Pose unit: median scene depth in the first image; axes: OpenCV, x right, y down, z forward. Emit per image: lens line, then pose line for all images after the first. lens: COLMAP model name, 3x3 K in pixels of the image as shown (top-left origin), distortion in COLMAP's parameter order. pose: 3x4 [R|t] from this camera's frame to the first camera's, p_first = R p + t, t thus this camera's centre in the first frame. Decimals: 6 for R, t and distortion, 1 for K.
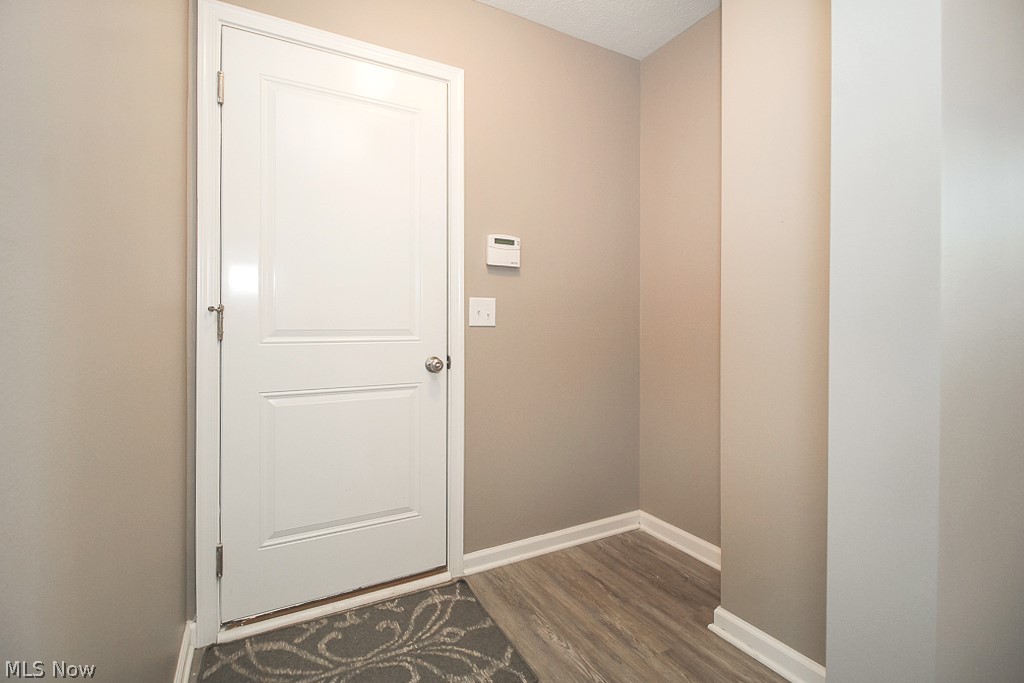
lens RADIAL K [[479.6, 0, 516.8], [0, 479.6, 336.2], [0, 0, 1]] dist [0.017604, -0.011227]
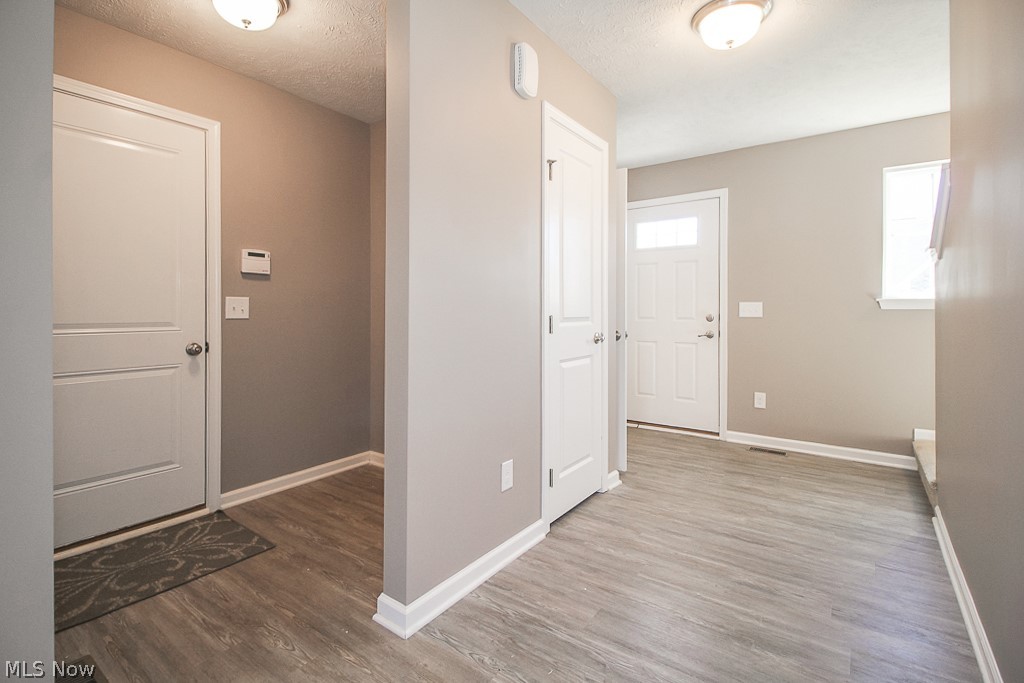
lens RADIAL K [[479.6, 0, 510.5], [0, 479.6, 312.5], [0, 0, 1]] dist [0.017604, -0.011227]
pose [[0.910362, -0.004390, 0.413789, 0.070214], [0.012562, 0.999776, -0.017031, -0.007146], [-0.413622, 0.020703, 0.910213, -0.566429]]
